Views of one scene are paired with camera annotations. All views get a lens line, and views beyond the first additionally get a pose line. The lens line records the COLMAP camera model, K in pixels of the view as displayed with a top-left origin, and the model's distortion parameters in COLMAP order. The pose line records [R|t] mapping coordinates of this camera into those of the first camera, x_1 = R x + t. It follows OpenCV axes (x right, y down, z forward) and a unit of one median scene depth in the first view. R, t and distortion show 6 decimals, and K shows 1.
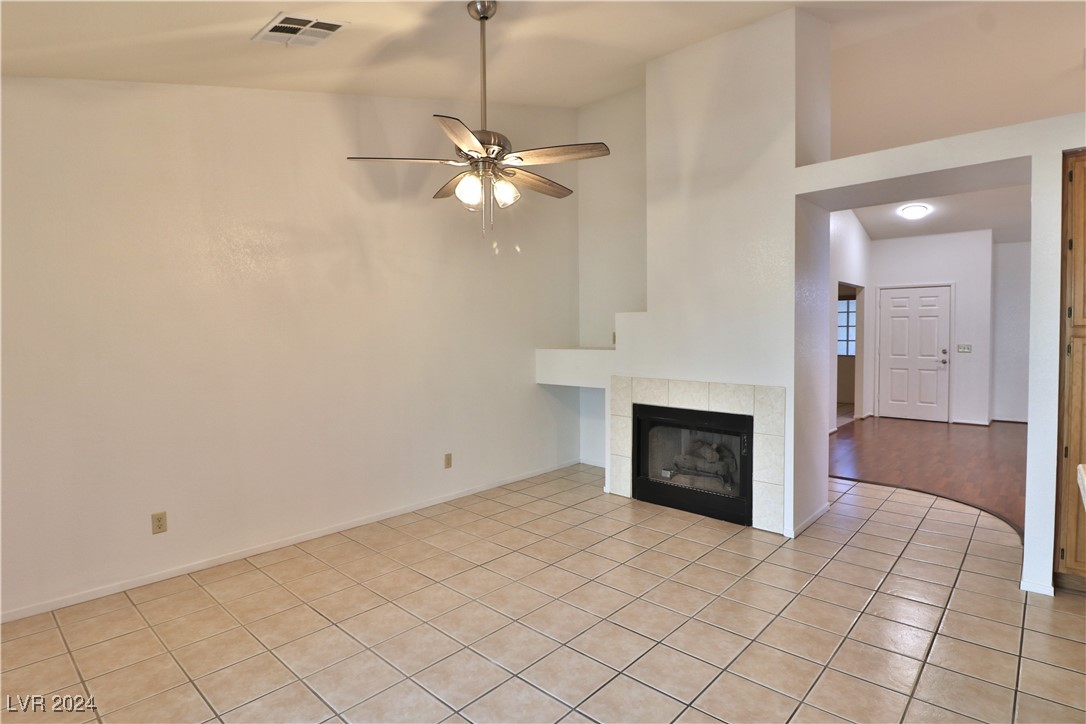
lens RADIAL K [[557.9, 0, 538.7], [0, 557.9, 347.1], [0, 0, 1]] dist [0.002722, -0.012659]
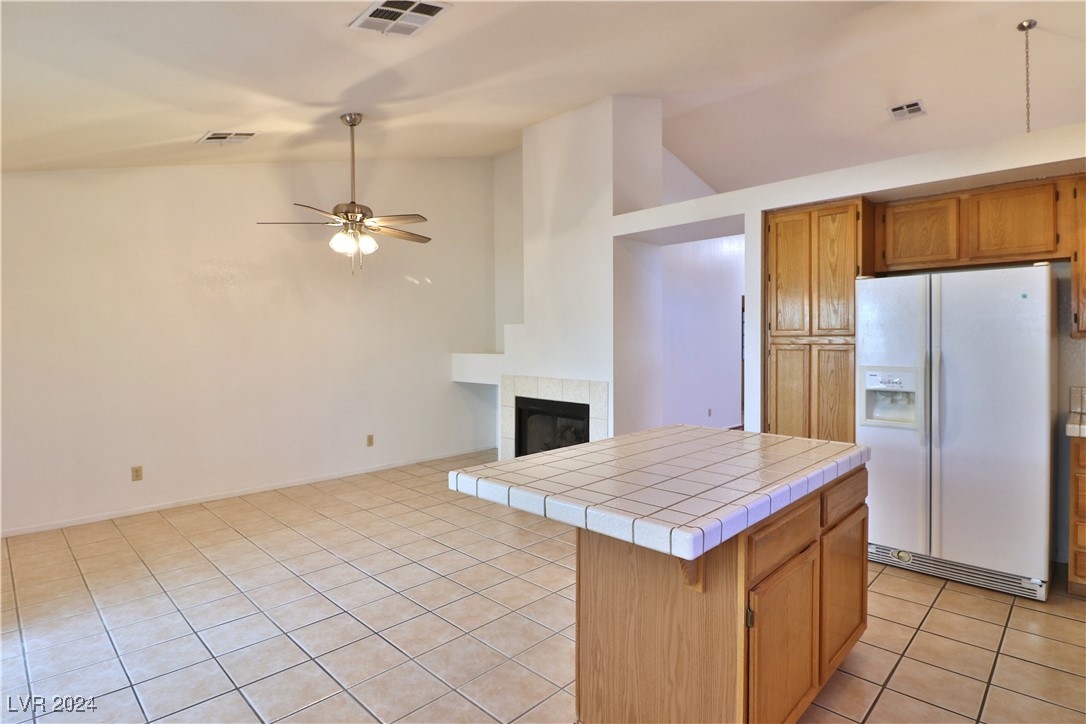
lens RADIAL K [[557.9, 0, 547.4], [0, 557.9, 352.6], [0, 0, 1]] dist [0.002722, -0.012659]
pose [[0.999243, -0.003264, -0.038756, 0.403347], [0.003301, 0.999994, 0.000884, 0.000342], [0.038753, -0.001012, 0.999248, -0.372965]]
